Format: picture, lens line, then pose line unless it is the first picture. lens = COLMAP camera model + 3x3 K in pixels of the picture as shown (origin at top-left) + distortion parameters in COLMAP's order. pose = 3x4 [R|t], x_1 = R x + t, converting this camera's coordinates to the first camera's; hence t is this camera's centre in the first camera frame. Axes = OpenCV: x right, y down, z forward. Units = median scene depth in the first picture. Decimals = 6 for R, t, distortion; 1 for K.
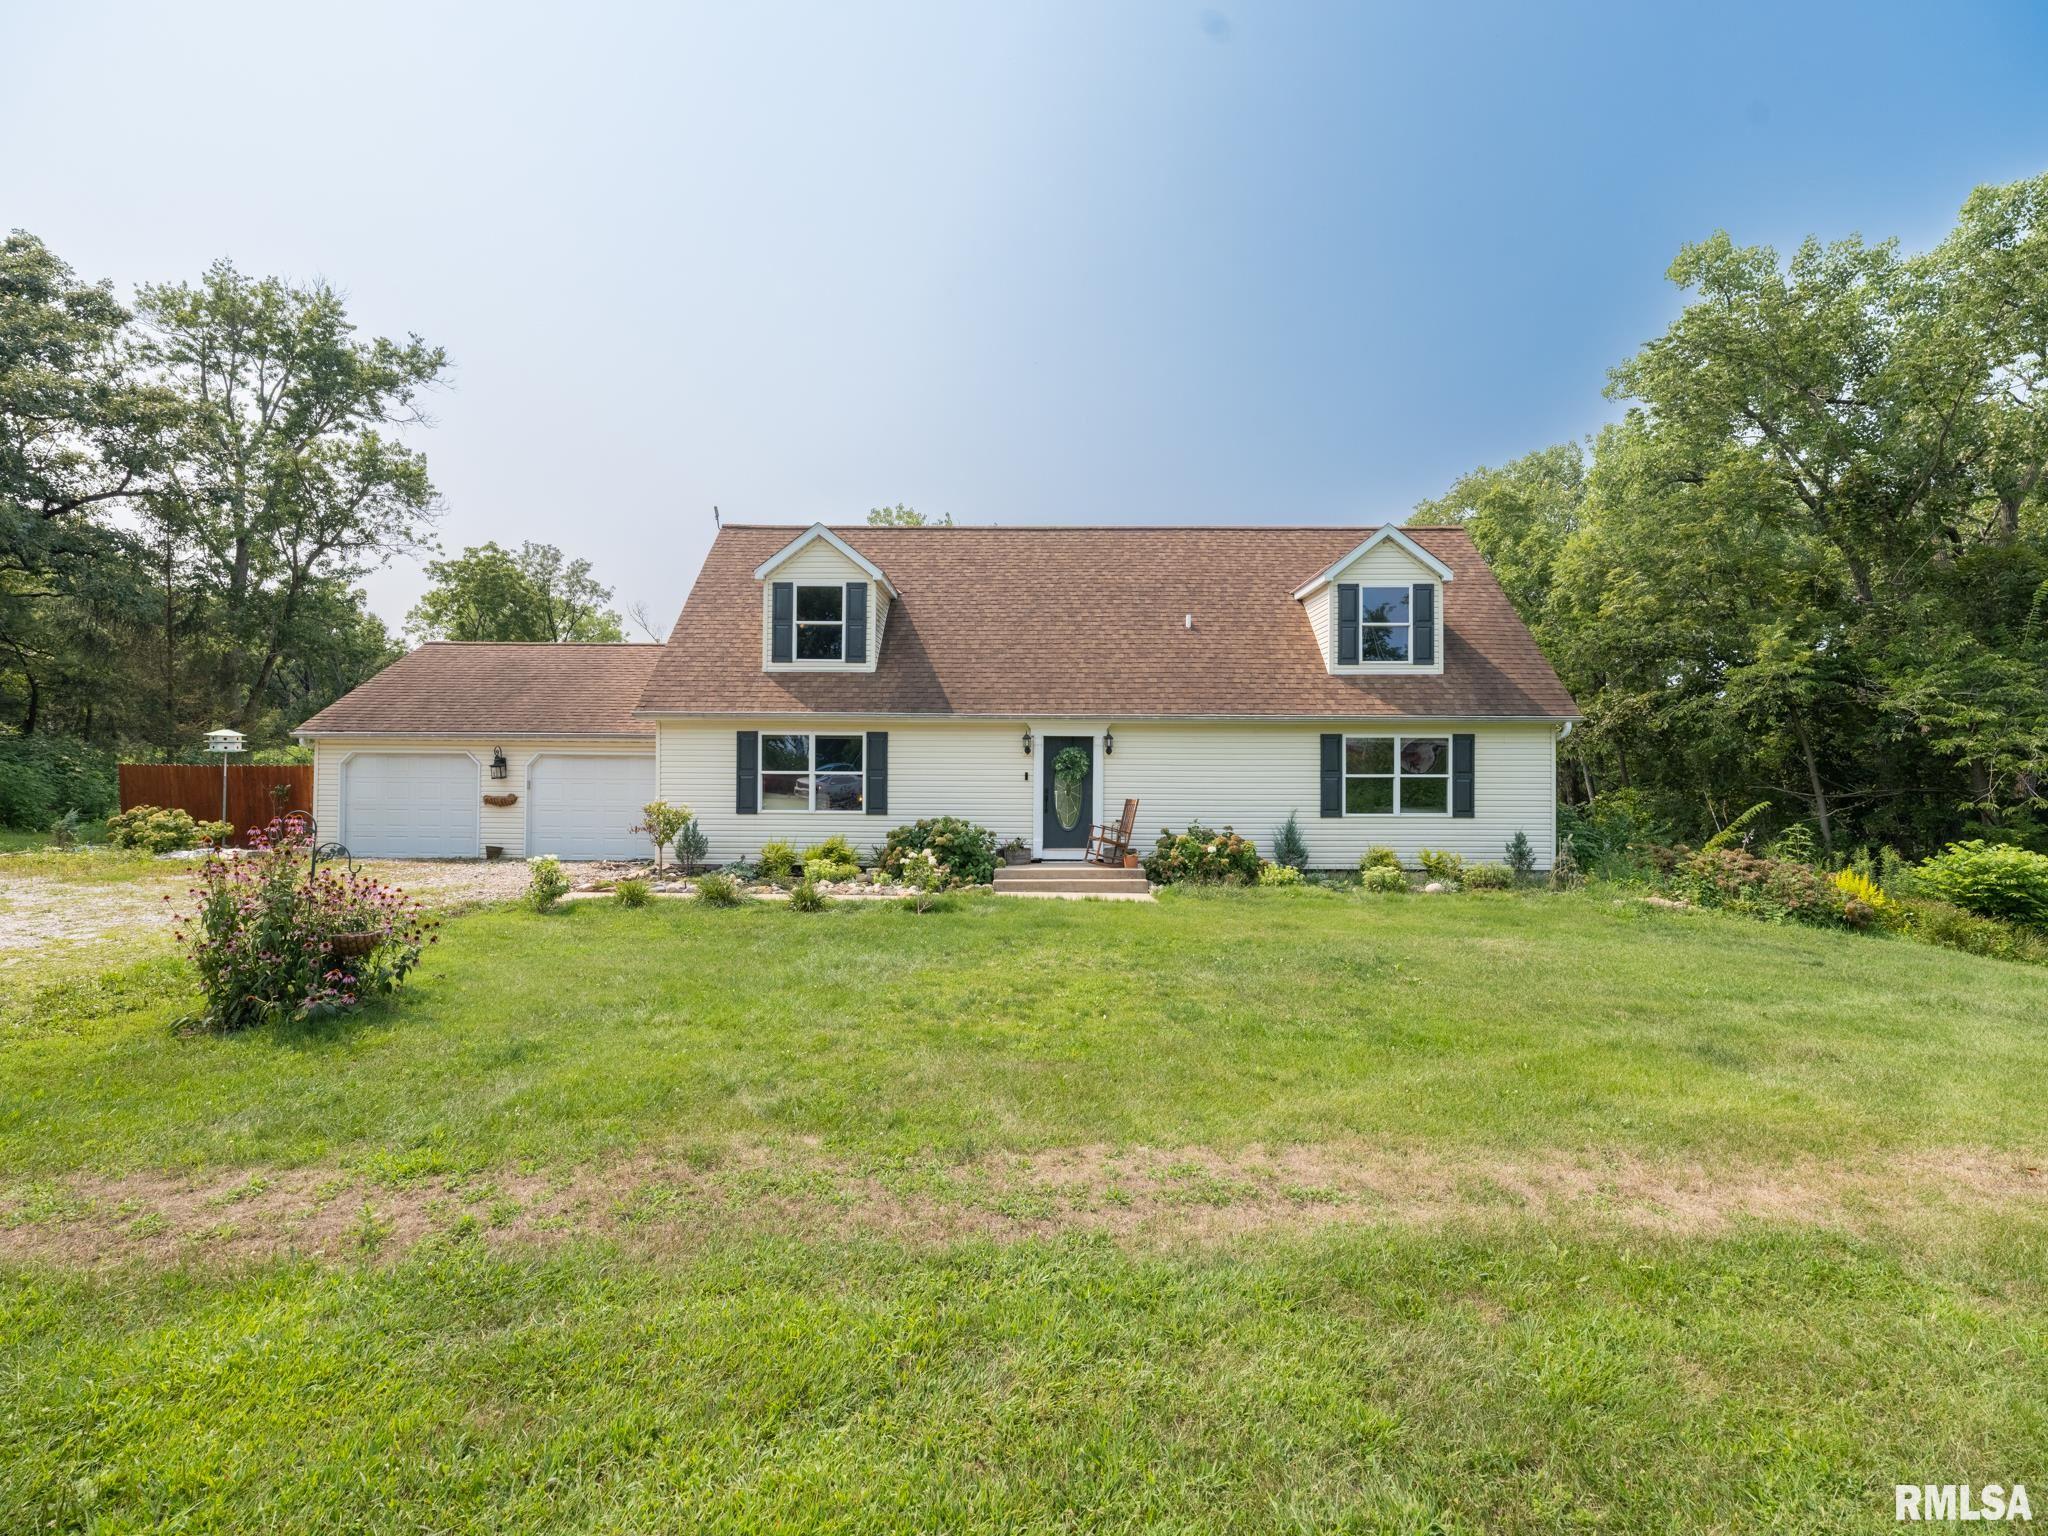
lens RADIAL K [[934.8, 0, 1024.0], [0, 934.8, 768.0], [0, 0, 1]] dist [-0.002240, -0.000426]
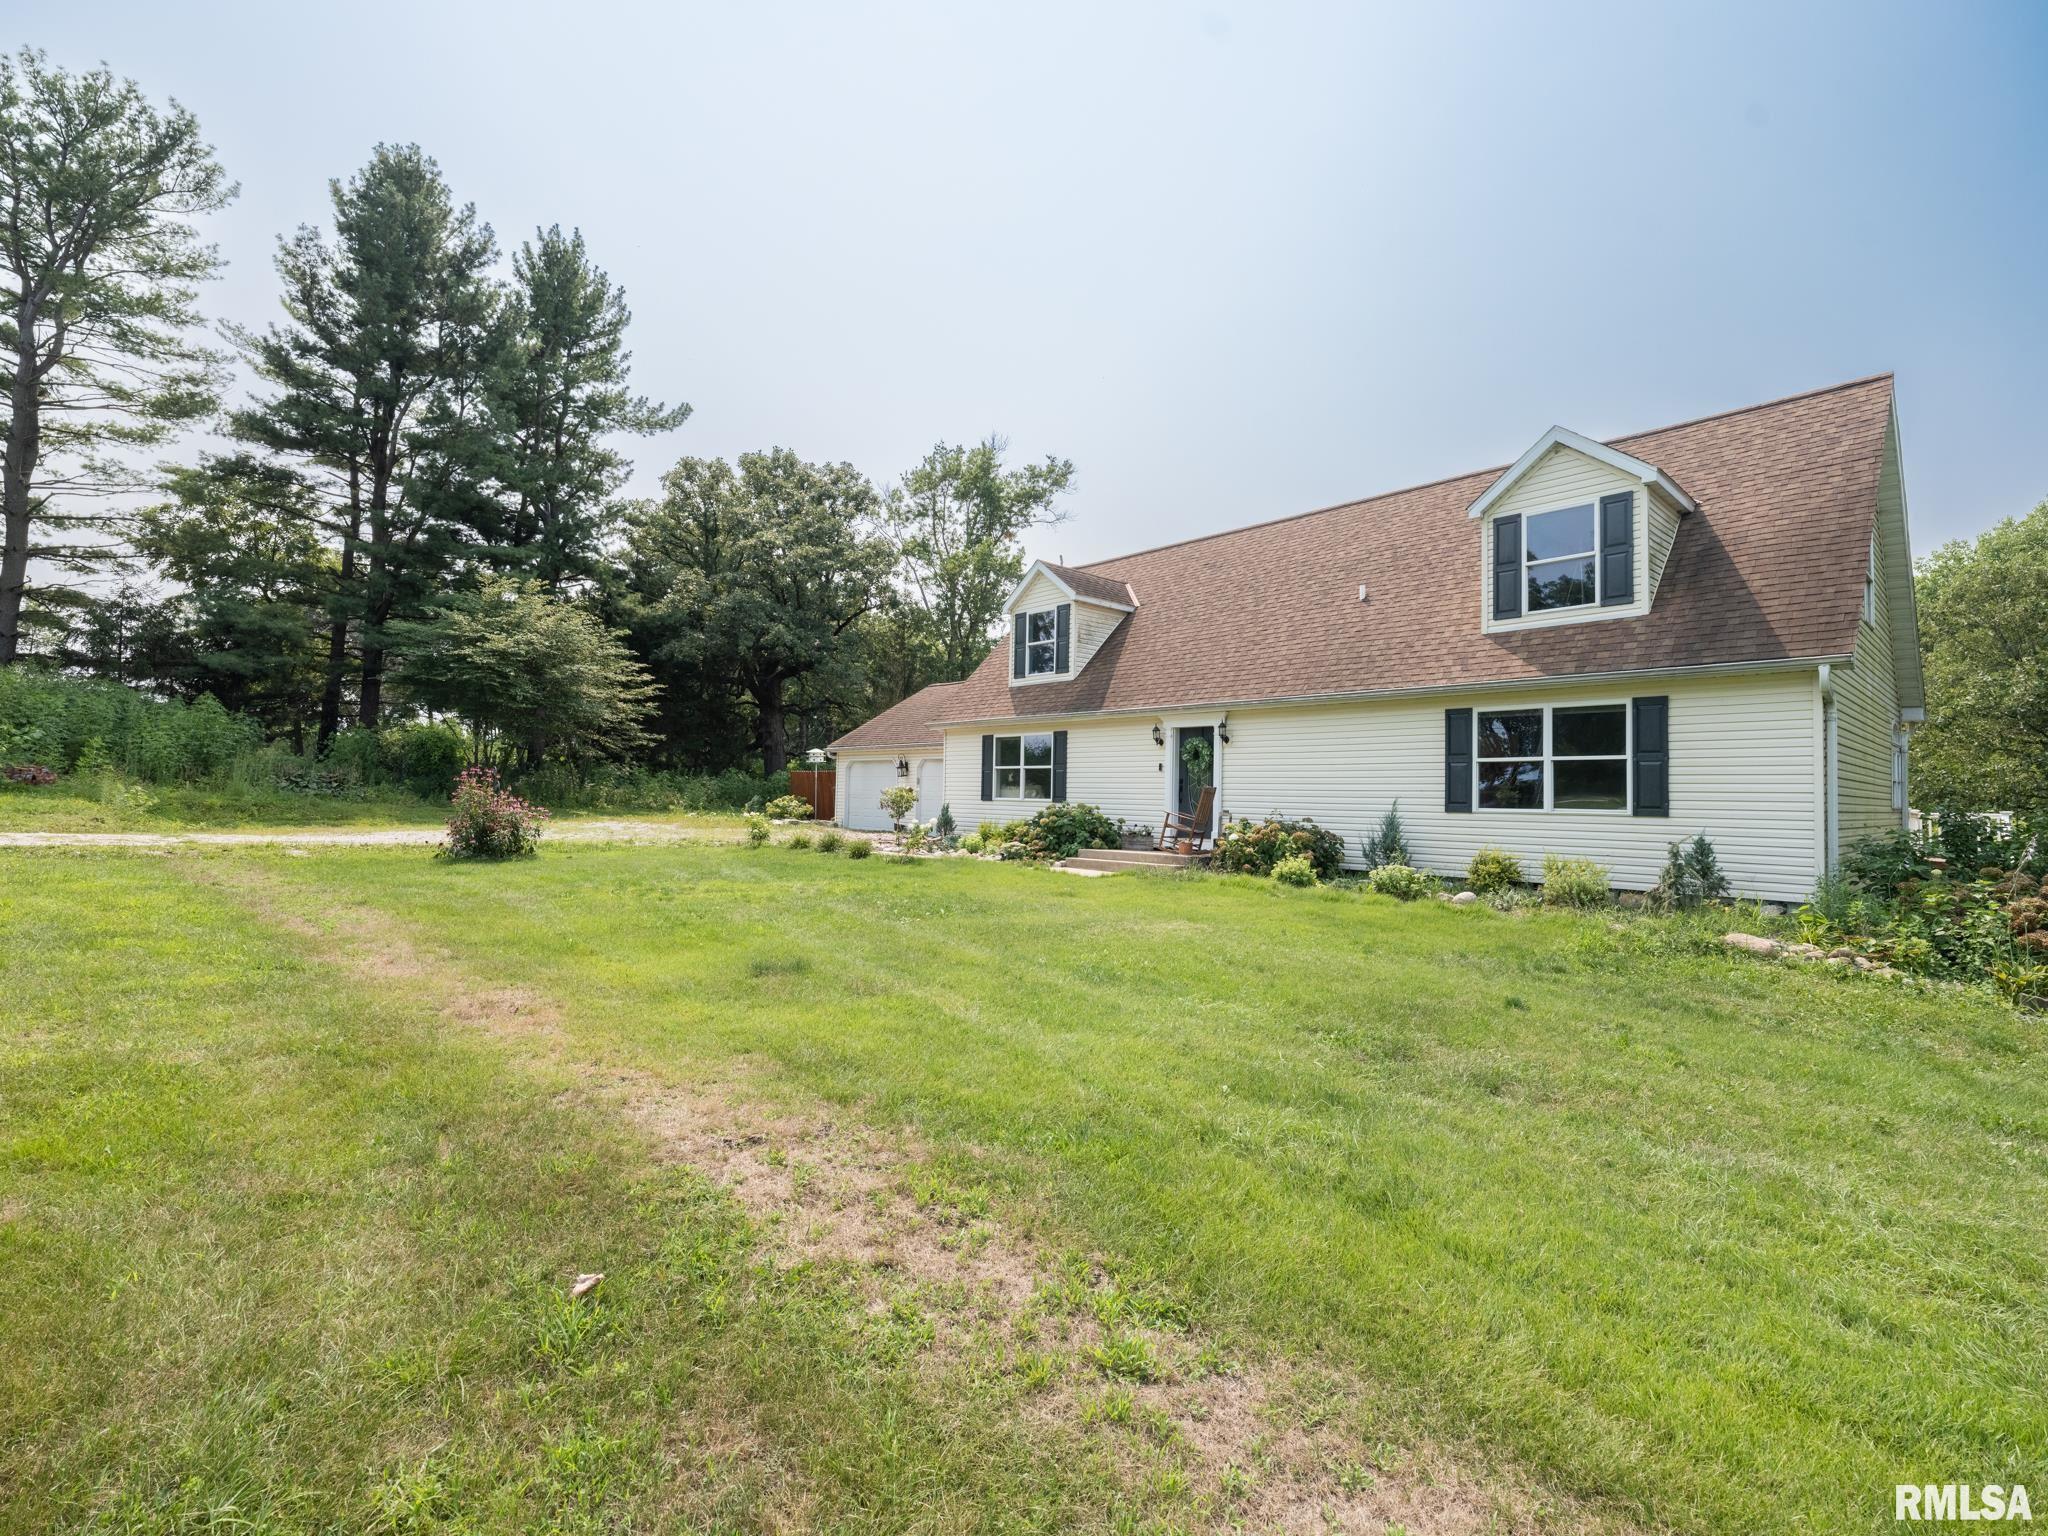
lens RADIAL K [[934.8, 0, 1024.0], [0, 934.8, 768.0], [0, 0, 1]] dist [-0.002240, -0.000426]
pose [[0.683027, -0.015805, -0.730222, 0.656322], [-0.008127, 0.999539, -0.029237, 0.041195], [0.730348, 0.025904, 0.682584, 0.180622]]
